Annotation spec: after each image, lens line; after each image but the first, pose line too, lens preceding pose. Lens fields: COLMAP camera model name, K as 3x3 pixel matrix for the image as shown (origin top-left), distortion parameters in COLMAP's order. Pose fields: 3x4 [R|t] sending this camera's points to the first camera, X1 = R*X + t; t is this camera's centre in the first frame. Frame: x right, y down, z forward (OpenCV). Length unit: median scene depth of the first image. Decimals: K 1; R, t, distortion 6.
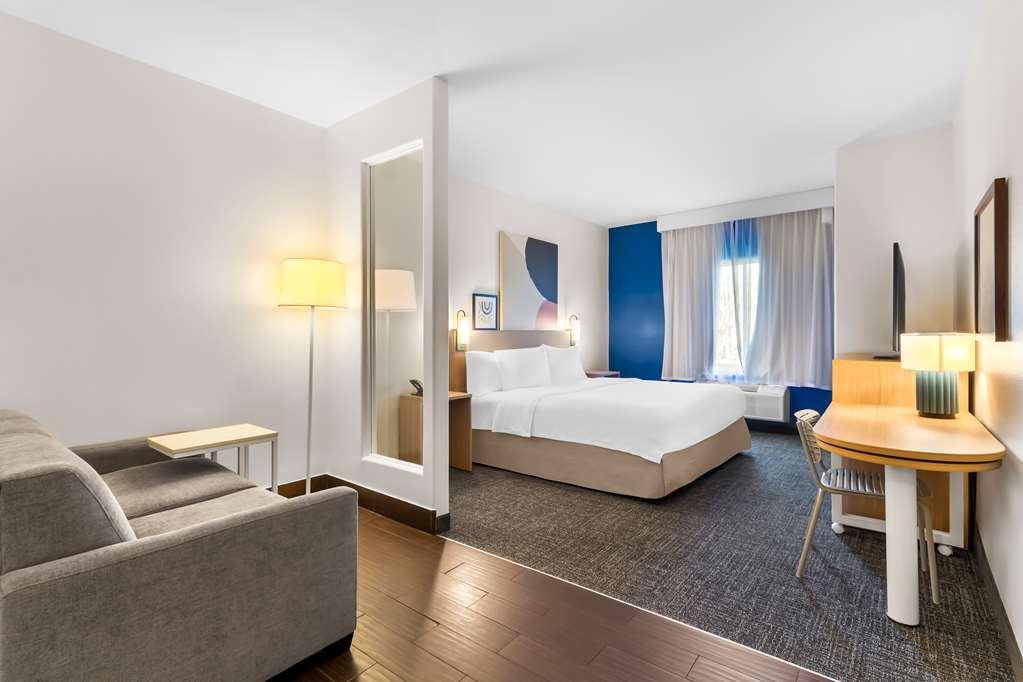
lens RADIAL K [[479.1, 0, 511.5], [0, 479.1, 341.0], [0, 0, 1]] dist [0.001235, 0.000342]
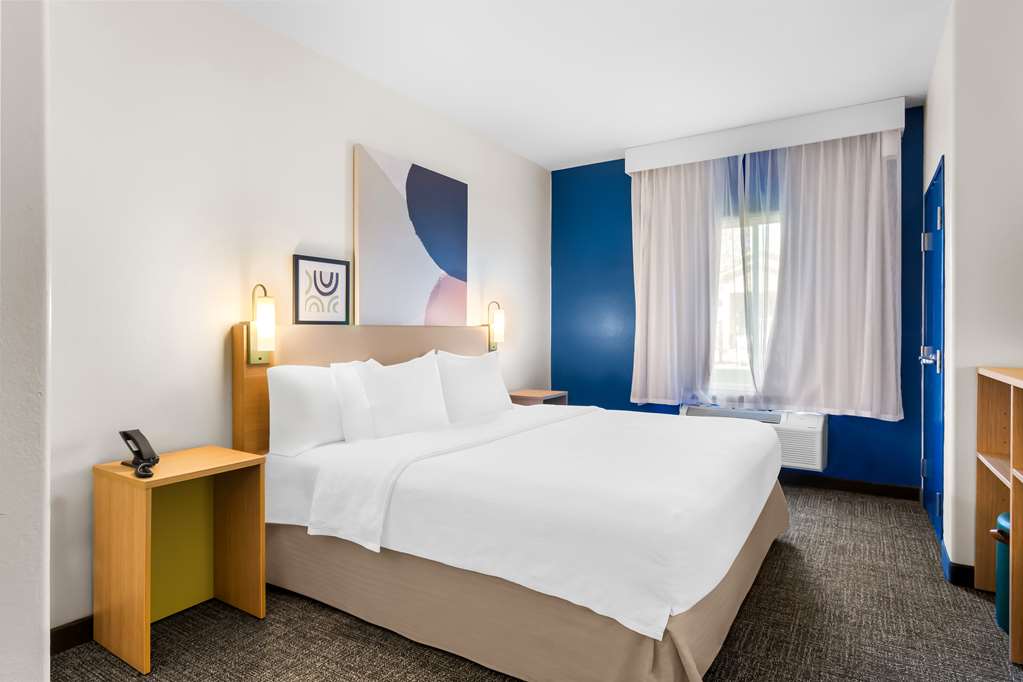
lens RADIAL K [[552.0, 0, 511.5], [0, 552.0, 341.0], [0, 0, 1]] dist [0.020461, -0.000139]
pose [[0.992904, -0.000924, 0.118918, 0.073802], [0.000610, 0.999996, 0.002673, -0.005121], [-0.118920, -0.002581, 0.992900, 0.321115]]
